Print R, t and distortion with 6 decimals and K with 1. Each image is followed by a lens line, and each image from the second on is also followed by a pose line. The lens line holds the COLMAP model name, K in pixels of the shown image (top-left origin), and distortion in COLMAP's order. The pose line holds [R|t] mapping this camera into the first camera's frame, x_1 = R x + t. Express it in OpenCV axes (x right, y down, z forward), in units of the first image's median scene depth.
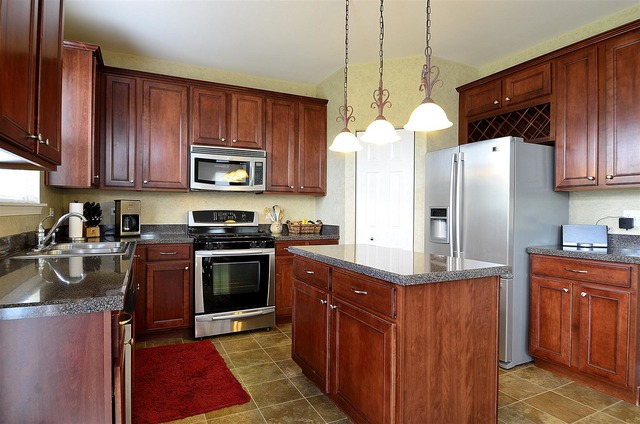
lens RADIAL K [[357.0, 0, 321.6], [0, 357.0, 211.8], [0, 0, 1]] dist [-0.005992, -0.000746]
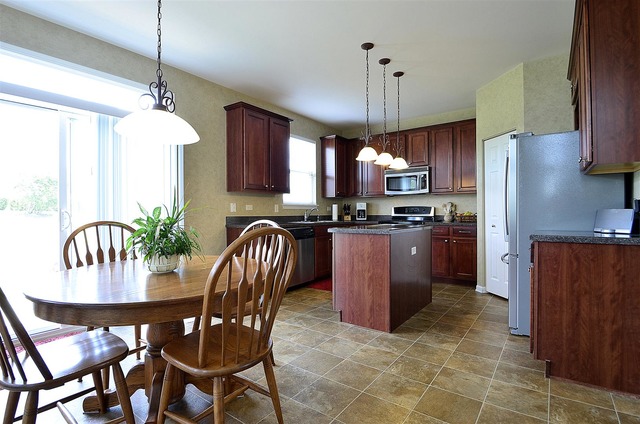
lens RADIAL K [[311.3, 0, 322.3], [0, 311.3, 210.6], [0, 0, 1]] dist [-0.004662, -0.000479]
pose [[0.477176, -0.017049, -0.878643, 0.850341], [0.006038, 0.999852, -0.016122, 0.038242], [0.878787, 0.002388, 0.477208, -0.021261]]
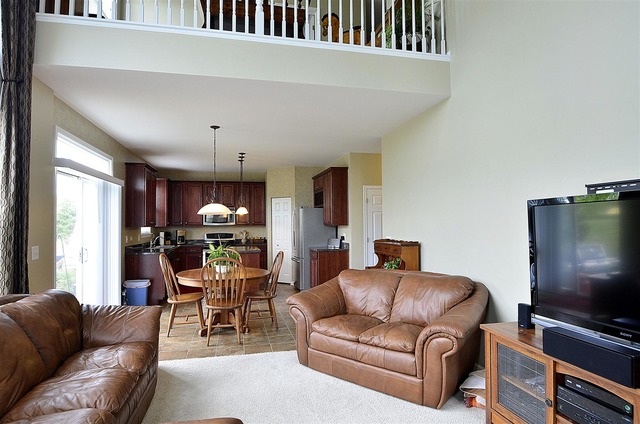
lens RADIAL K [[346.3, 0, 318.4], [0, 346.3, 217.5], [0, 0, 1]] dist [-0.007480, 0.001091]
pose [[0.981478, -0.018208, -0.190705, 0.881152], [0.014325, 0.999661, -0.021718, -0.054488], [0.191036, 0.018584, 0.981407, -1.218009]]
